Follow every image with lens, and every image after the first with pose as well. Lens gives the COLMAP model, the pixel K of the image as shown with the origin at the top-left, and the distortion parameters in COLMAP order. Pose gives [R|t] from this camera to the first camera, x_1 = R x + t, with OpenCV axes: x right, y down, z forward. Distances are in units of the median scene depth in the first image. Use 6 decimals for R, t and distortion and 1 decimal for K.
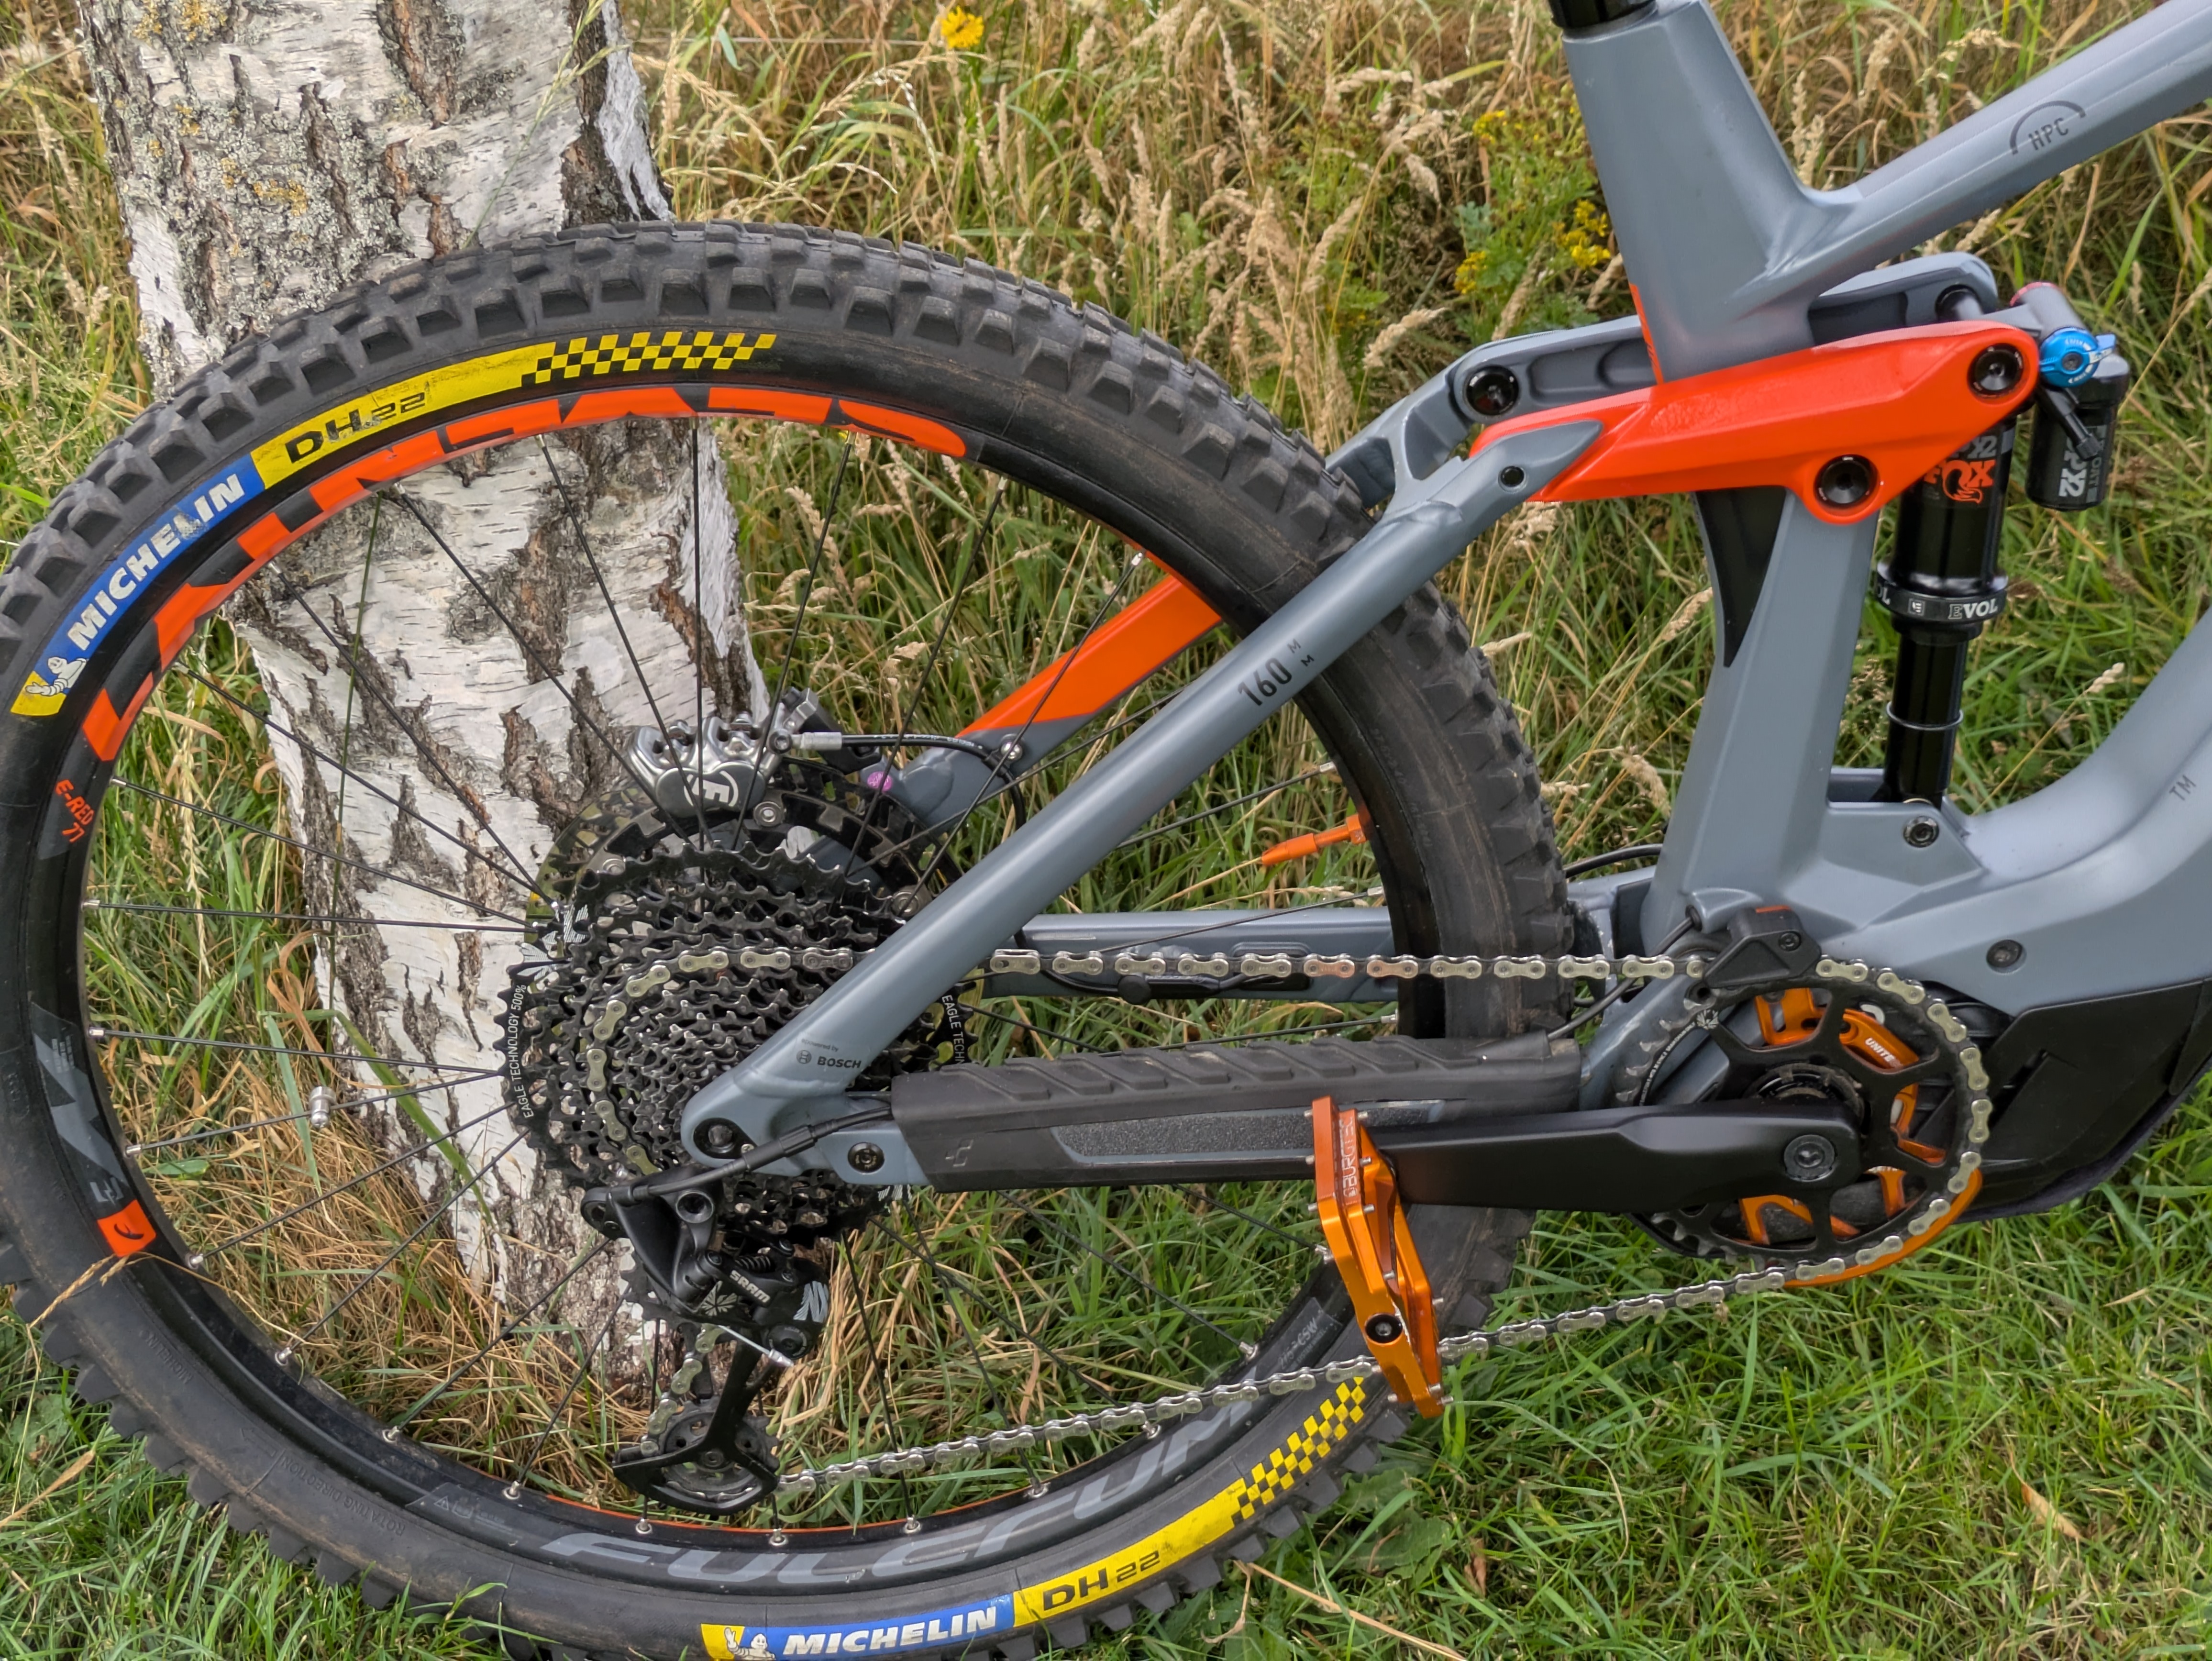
lens RADIAL K [[3547.8, 0, 1056.8], [0, 3547.8, 827.2], [0, 0, 1]] dist [0.061976, -0.097570]
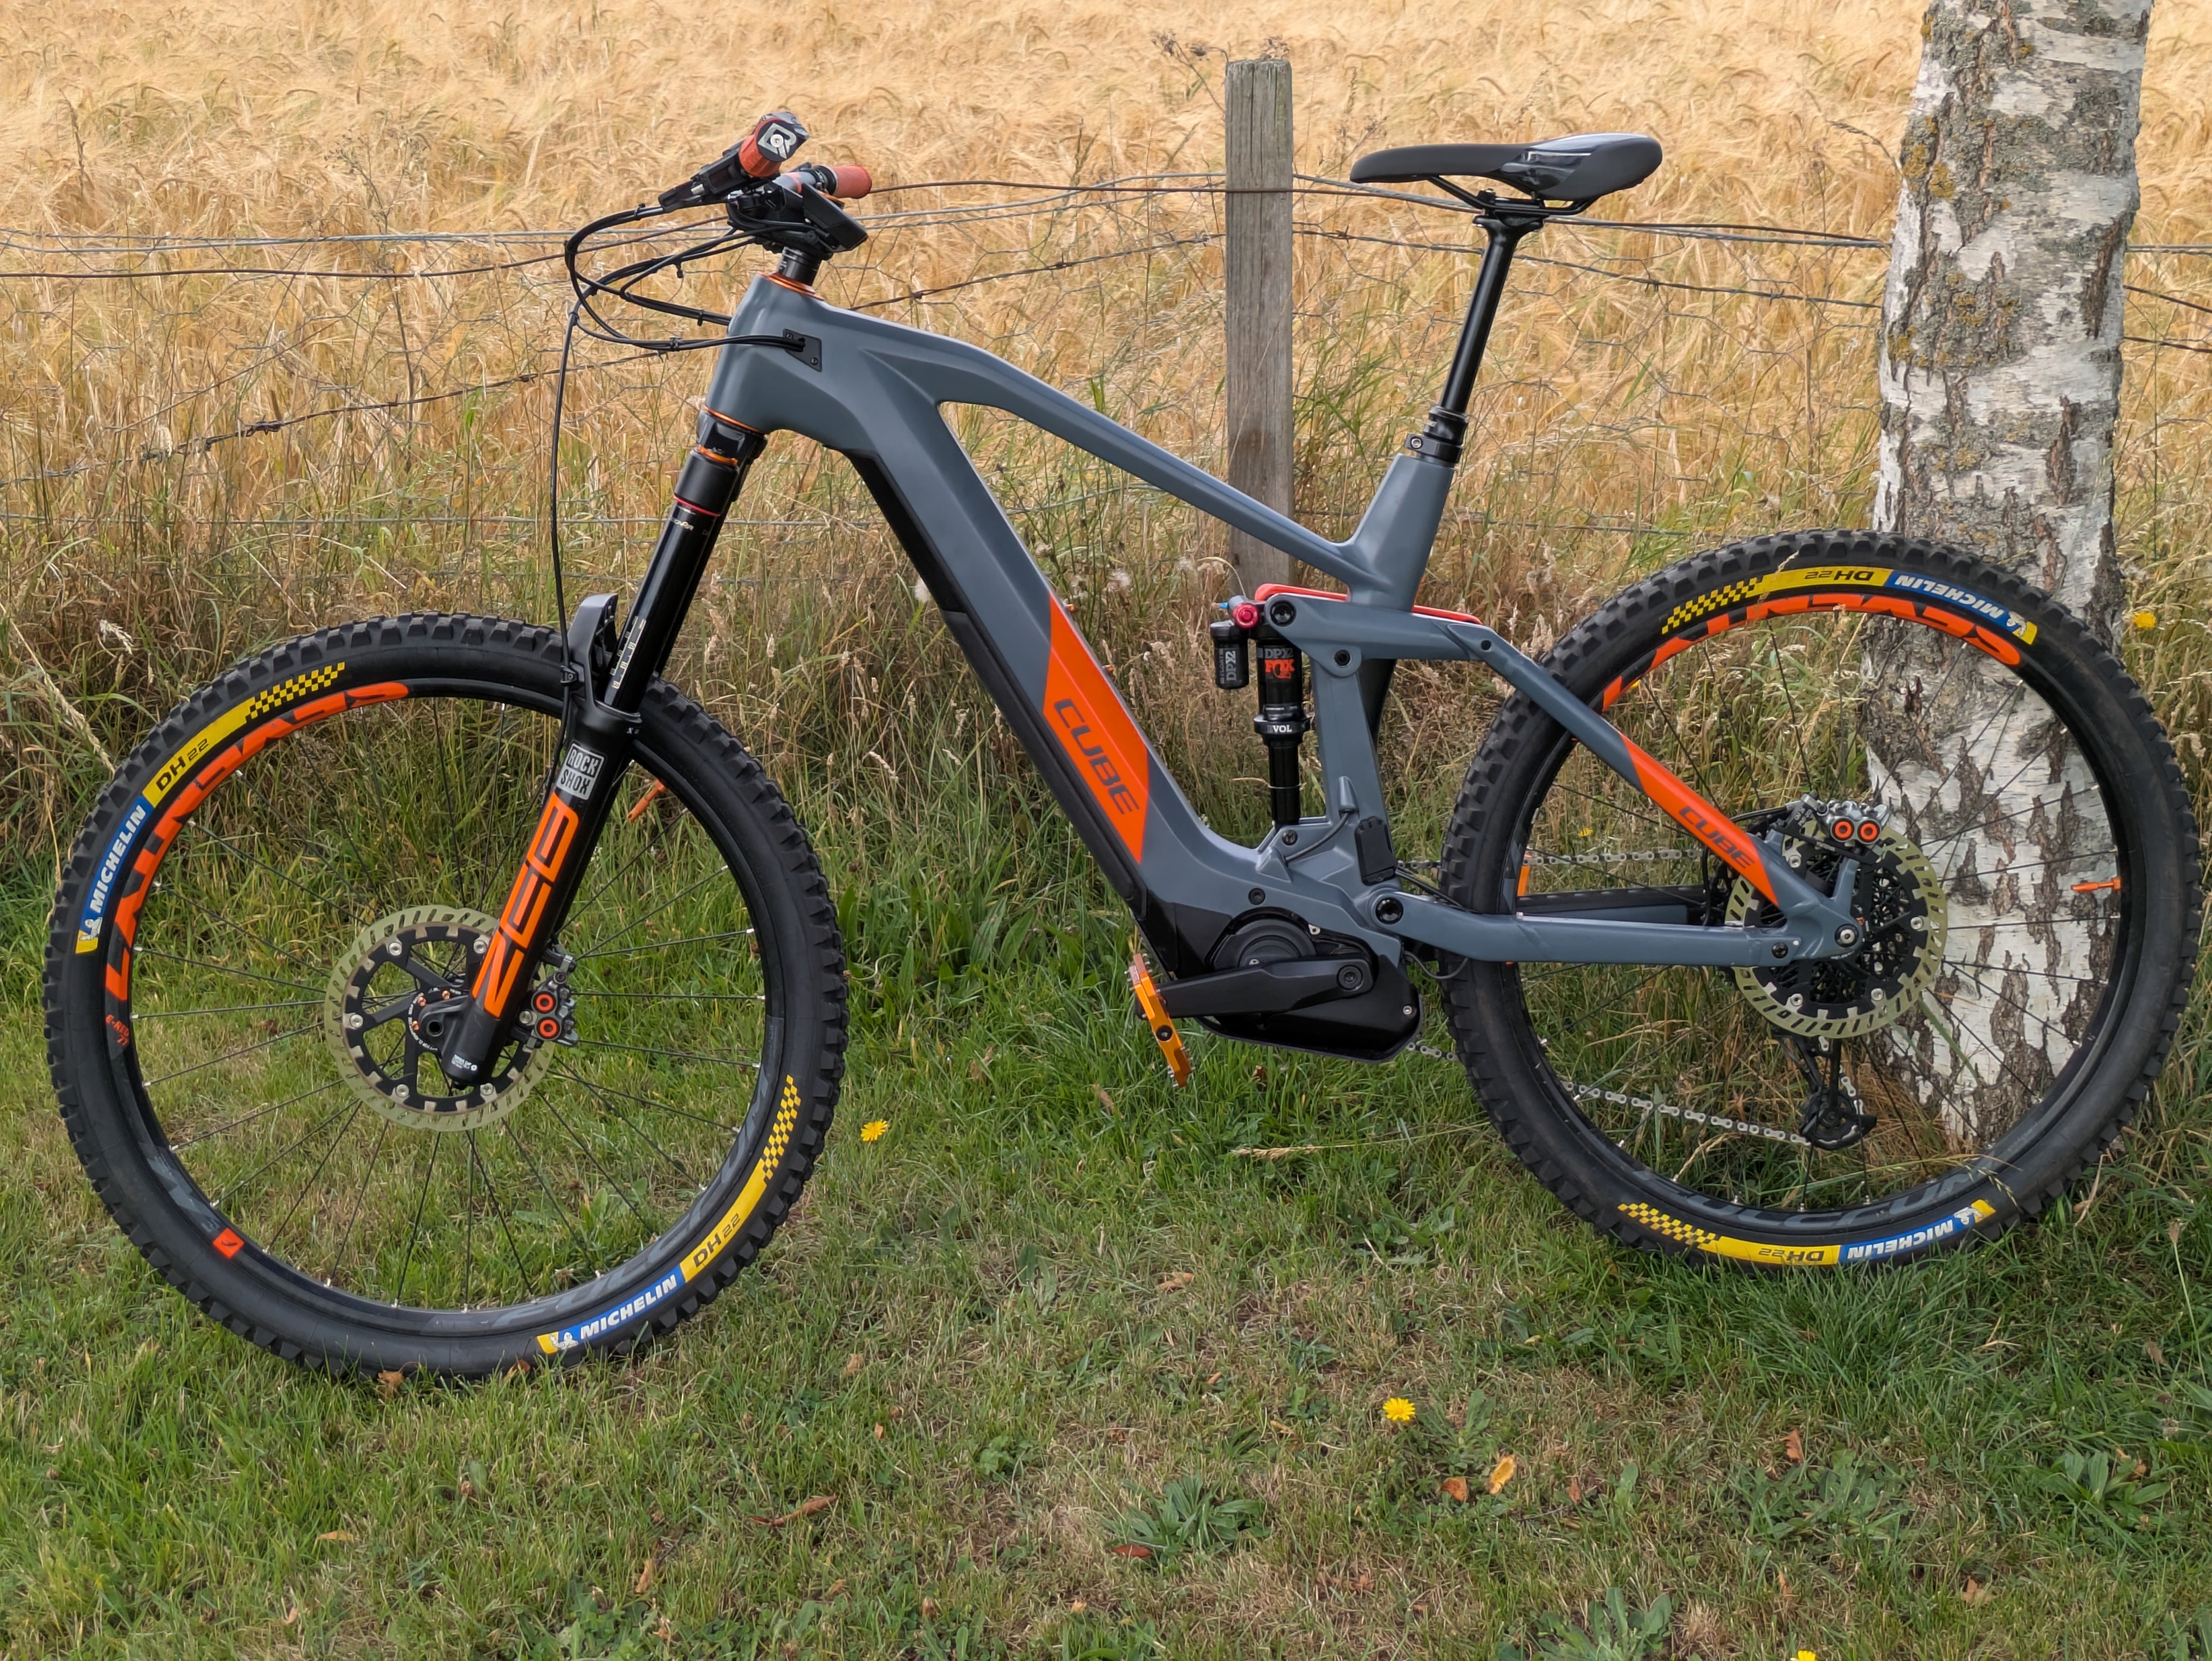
lens RADIAL K [[3547.8, 0, 1056.8], [0, 3547.8, 827.2], [0, 0, 1]] dist [0.061976, -0.097570]
pose [[0.993988, 0.030389, -0.105188, -0.548988], [-0.065288, 0.935733, -0.346615, 0.821721], [0.087895, 0.351398, 0.932091, -1.135223]]
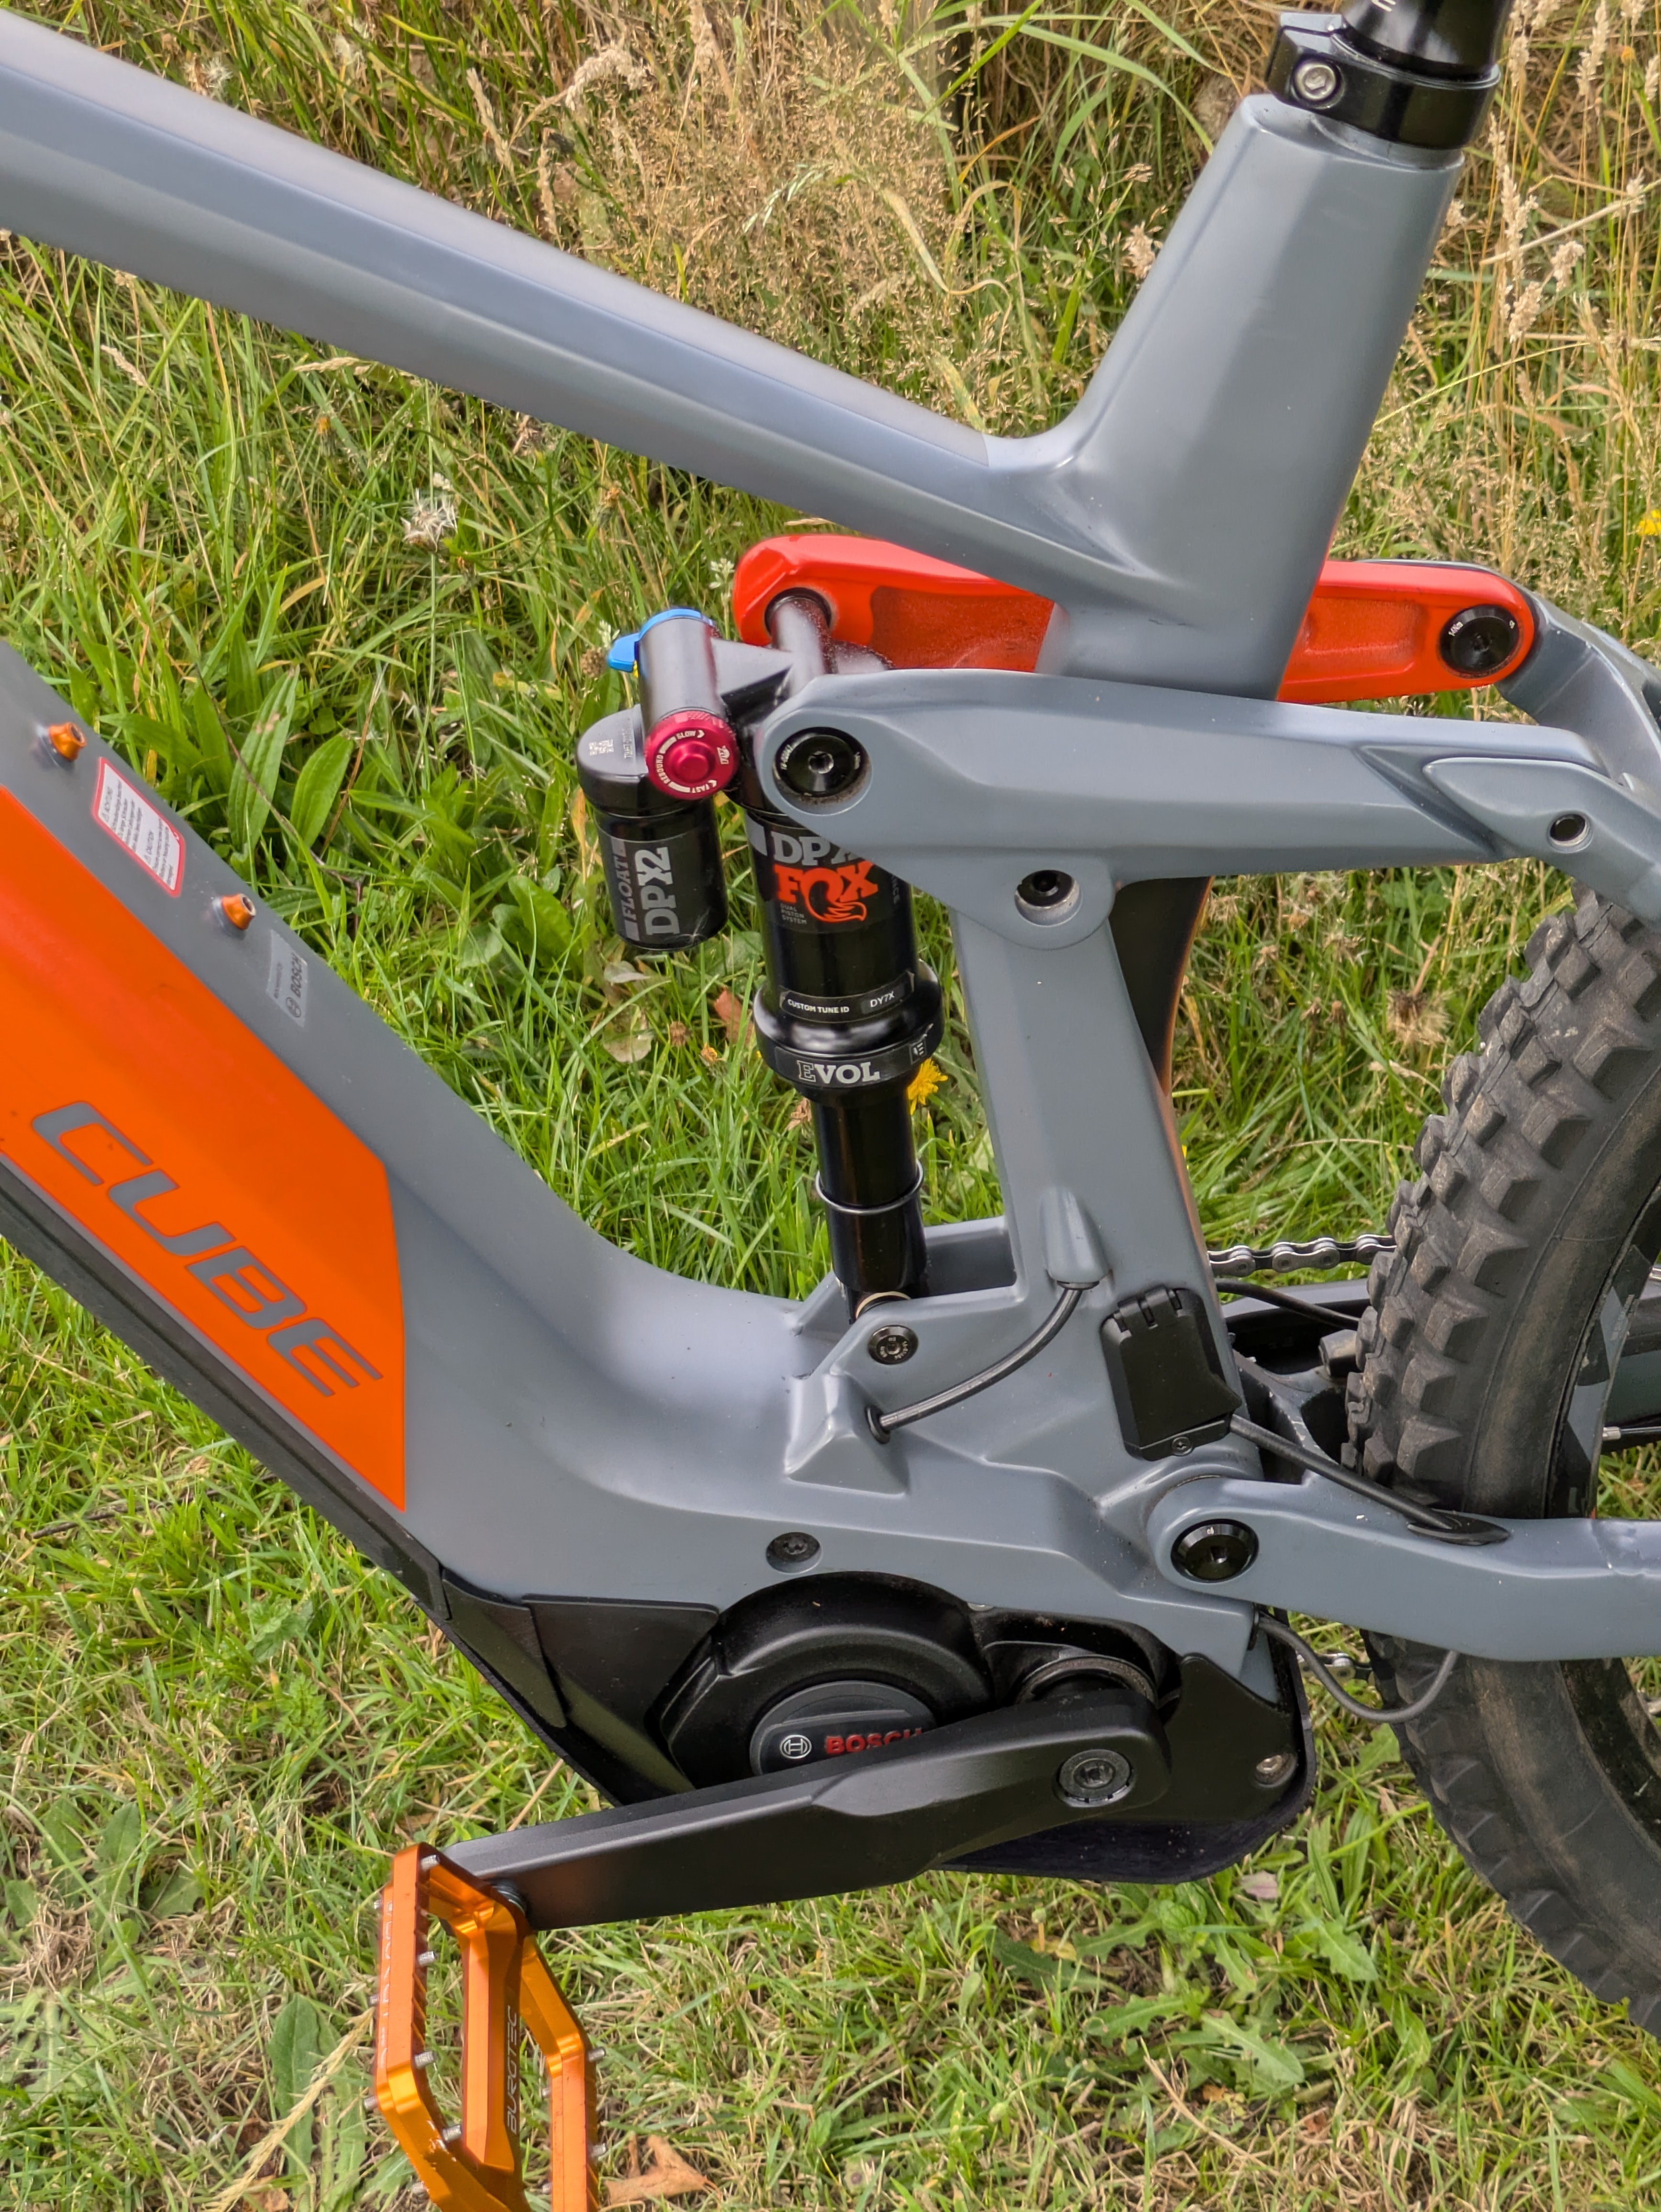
lens RADIAL K [[3547.8, 0, 830.5], [0, 3547.8, 1106.0], [0, 0, 1]] dist [0.061976, -0.097570]
pose [[0.996091, 0.023735, -0.085084, -0.592247], [-0.014458, 0.994043, 0.108028, -0.069935], [0.087142, -0.106376, 0.990500, 0.272338]]
